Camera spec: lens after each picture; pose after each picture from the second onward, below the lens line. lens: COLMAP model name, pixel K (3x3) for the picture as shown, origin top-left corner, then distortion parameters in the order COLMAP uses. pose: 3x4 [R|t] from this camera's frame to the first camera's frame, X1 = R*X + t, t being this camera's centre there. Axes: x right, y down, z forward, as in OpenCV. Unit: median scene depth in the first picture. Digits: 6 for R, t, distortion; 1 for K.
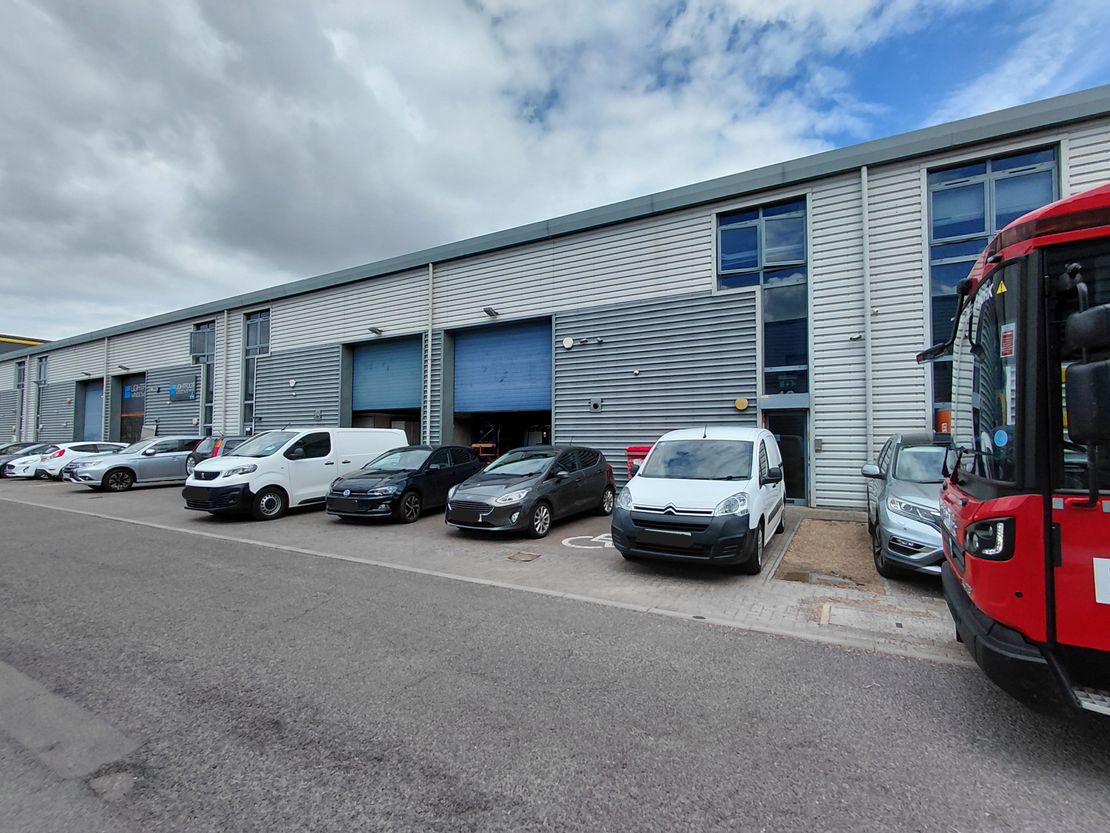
lens RADIAL K [[517.3, 0, 556.6], [0, 517.3, 421.0], [0, 0, 1]] dist [0.004801, 0.001378]
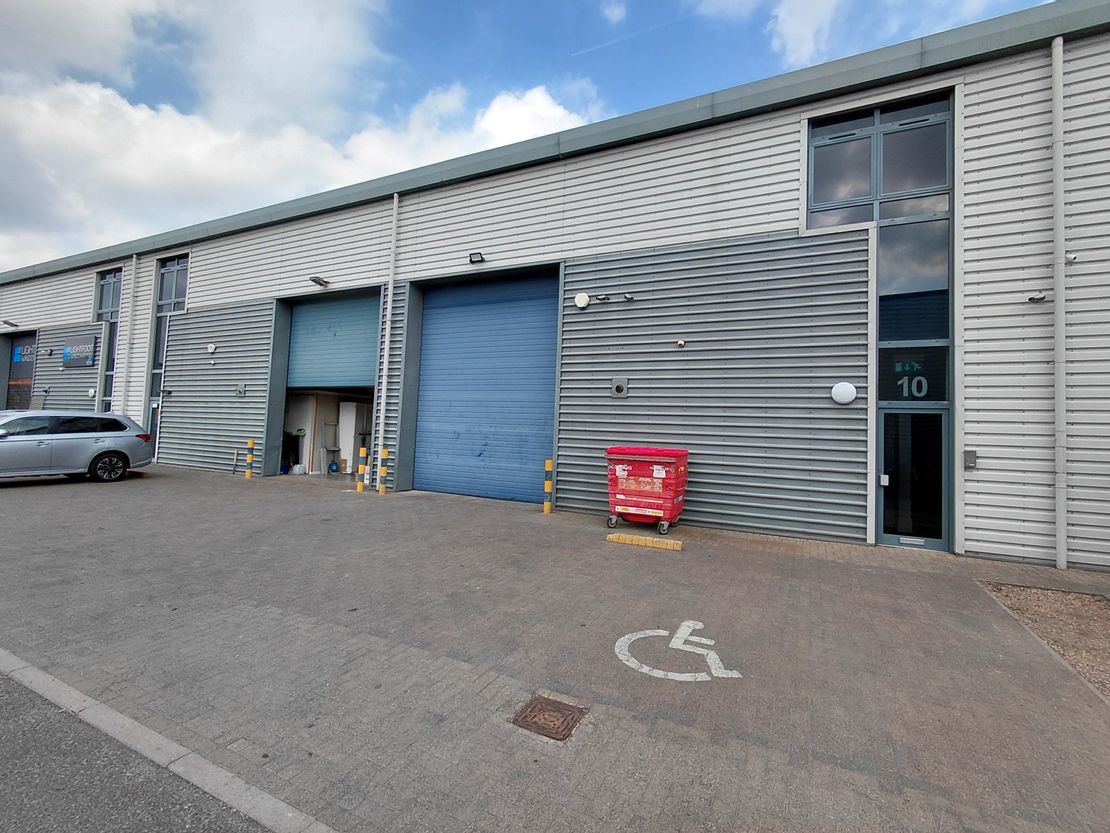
lens RADIAL K [[517.3, 0, 553.5], [0, 517.3, 409.4], [0, 0, 1]] dist [0.004801, 0.001378]
pose [[0.998166, 0.039452, 0.045905, -0.037802], [-0.039101, 0.999199, -0.008518, 0.006199], [-0.046205, 0.006707, 0.998909, 0.245377]]
